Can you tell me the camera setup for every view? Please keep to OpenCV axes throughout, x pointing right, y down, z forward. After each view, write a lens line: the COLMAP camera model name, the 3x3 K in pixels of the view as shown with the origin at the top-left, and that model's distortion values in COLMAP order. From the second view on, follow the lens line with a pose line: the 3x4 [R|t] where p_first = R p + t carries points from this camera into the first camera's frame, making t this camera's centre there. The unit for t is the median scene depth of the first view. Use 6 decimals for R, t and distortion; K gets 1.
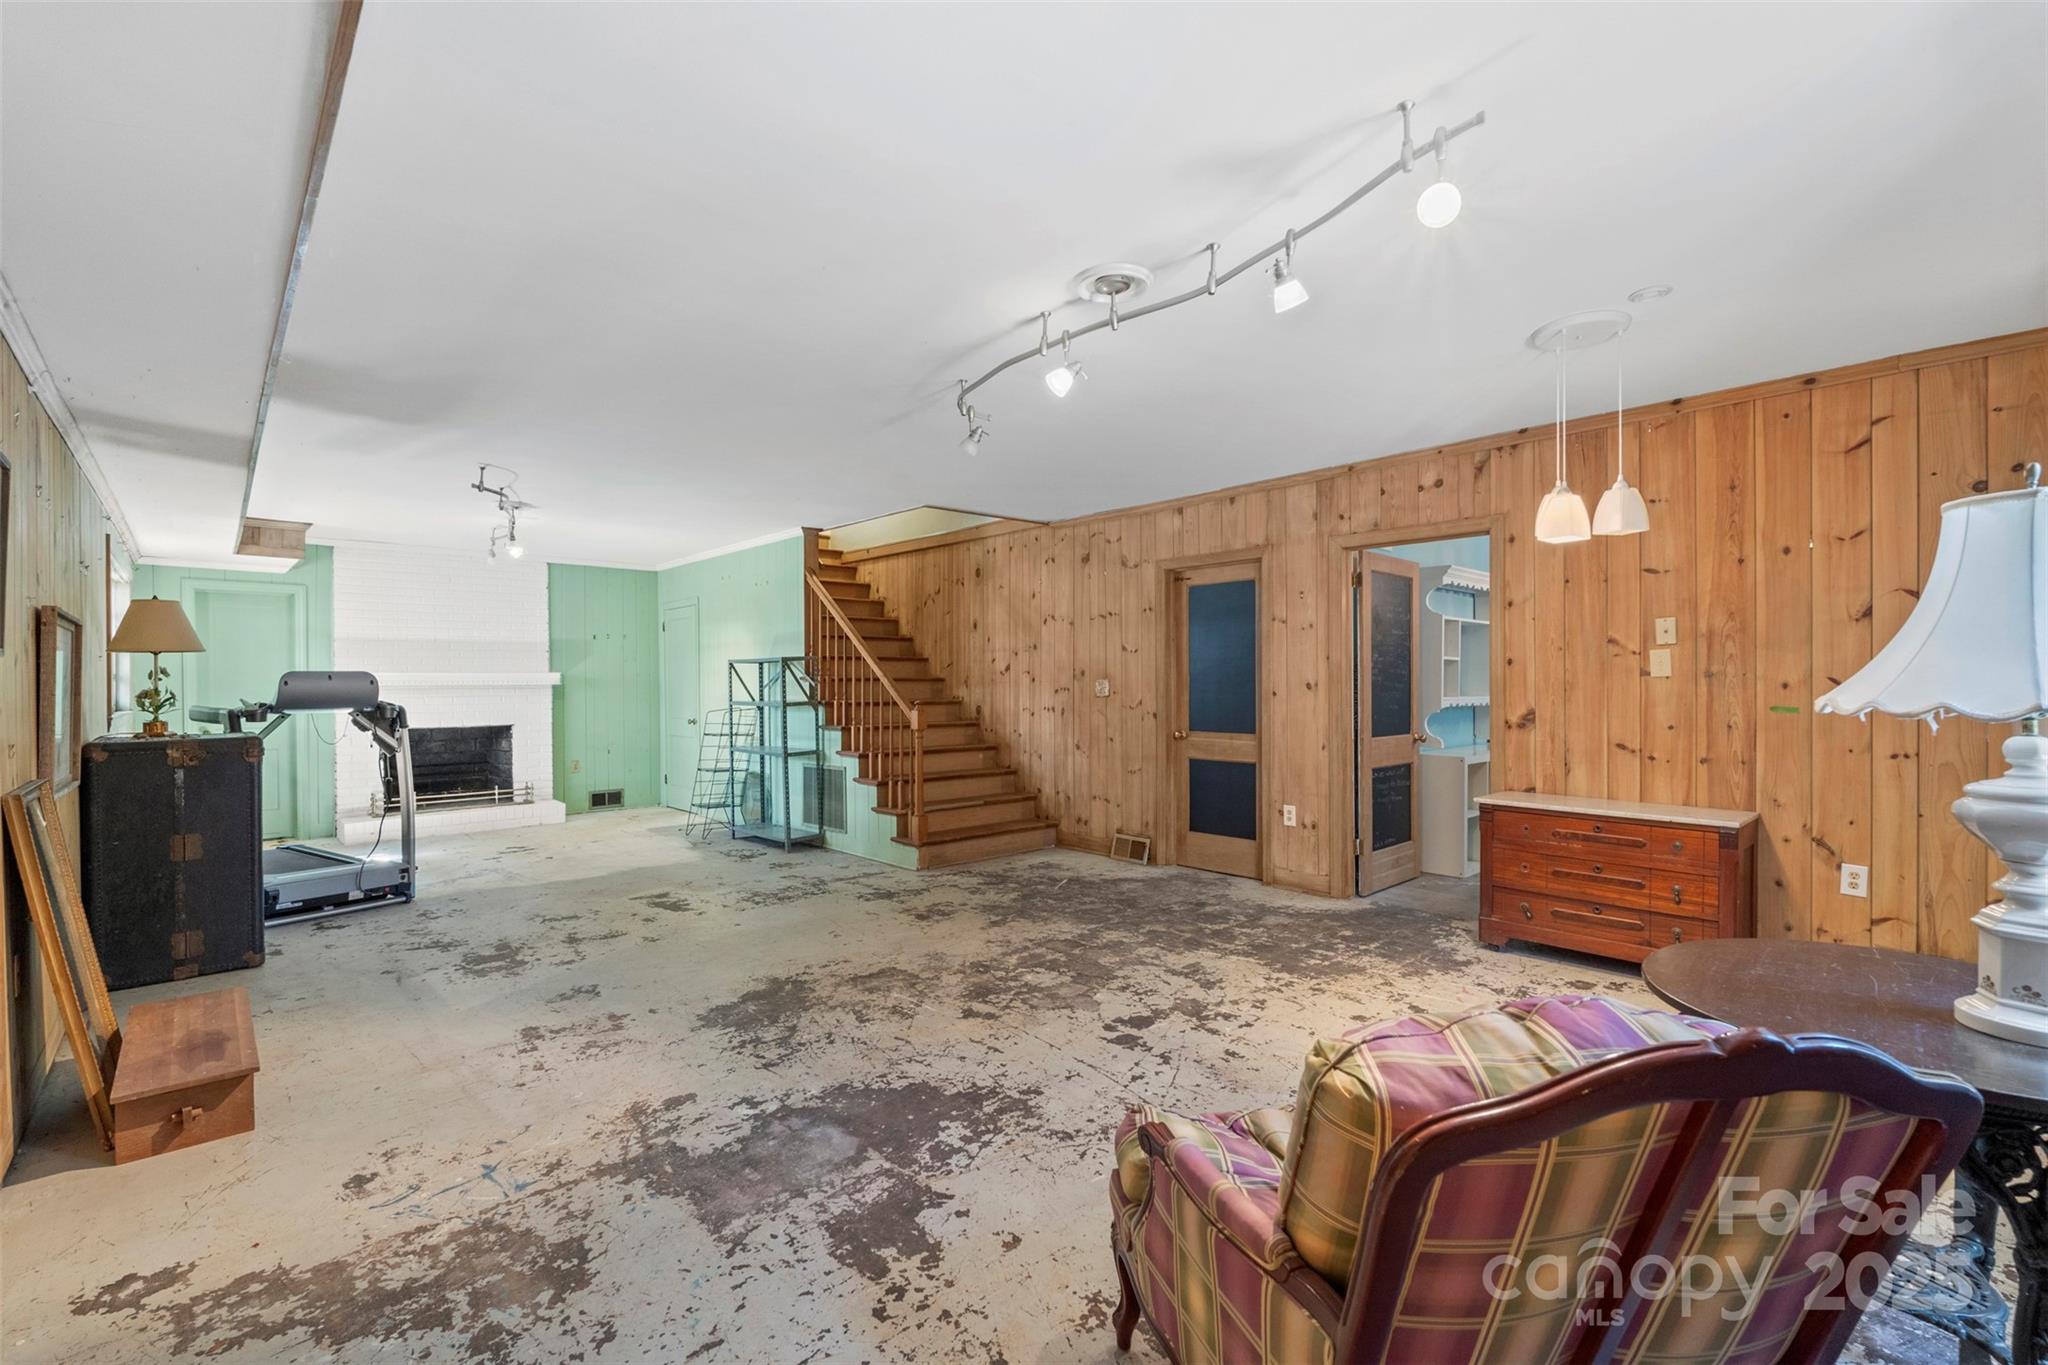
lens RADIAL K [[907.9, 0, 1026.8], [0, 907.9, 686.1], [0, 0, 1]] dist [-0.001665, 0.000408]
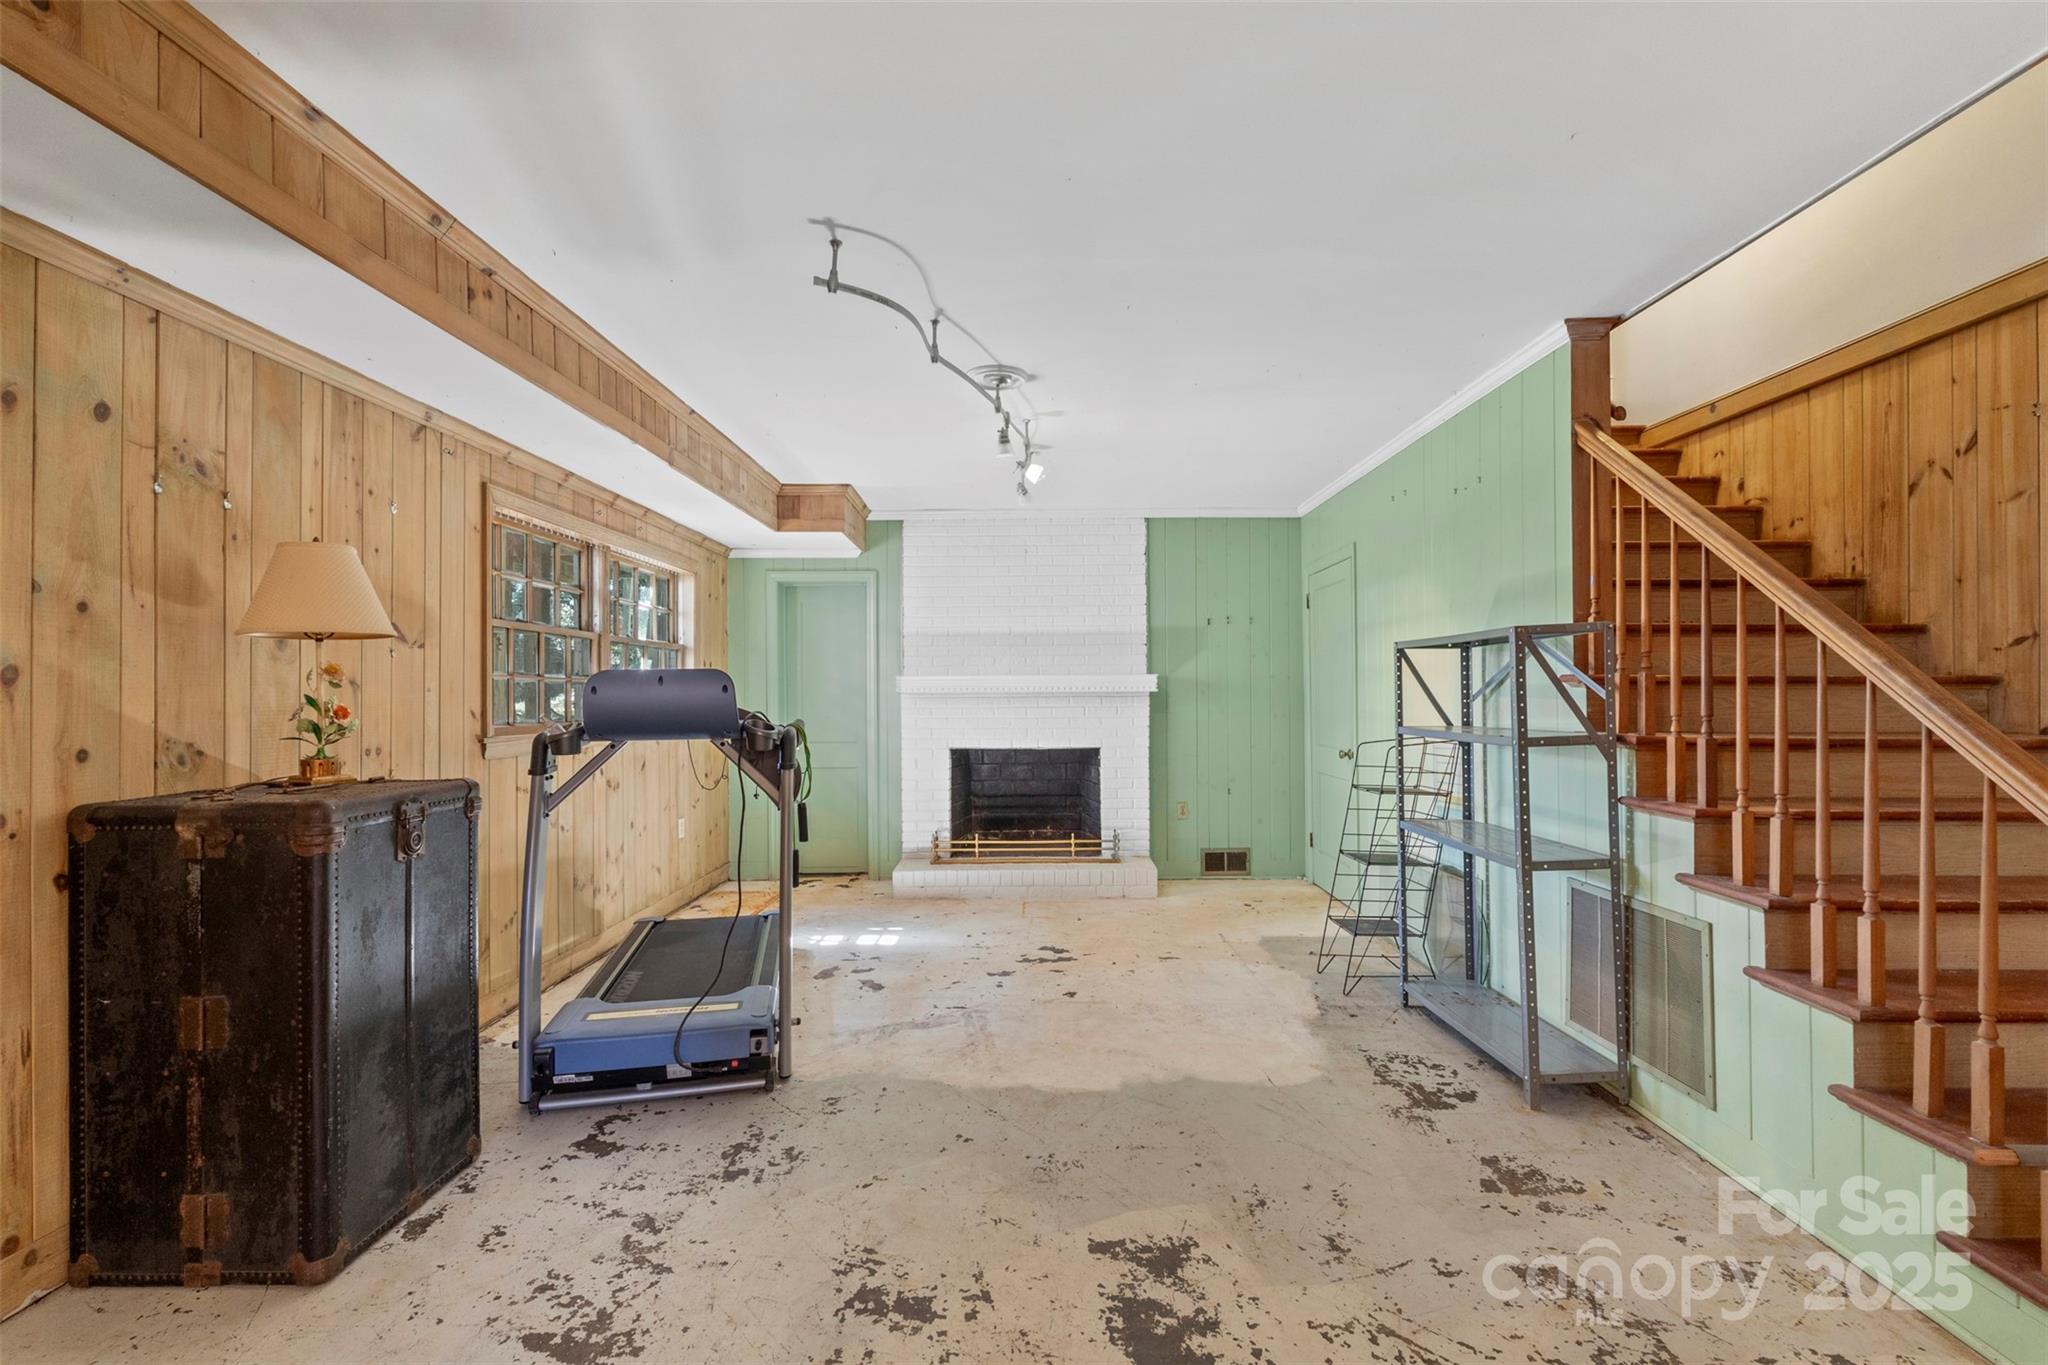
lens RADIAL K [[907.9, 0, 1024.0], [0, 907.9, 687.5], [0, 0, 1]] dist [-0.001665, 0.000408]
pose [[0.730591, -0.002526, -0.682810, -0.143860], [-0.001171, 0.999987, -0.004952, -0.001670], [0.682814, 0.004417, 0.730579, 0.518210]]
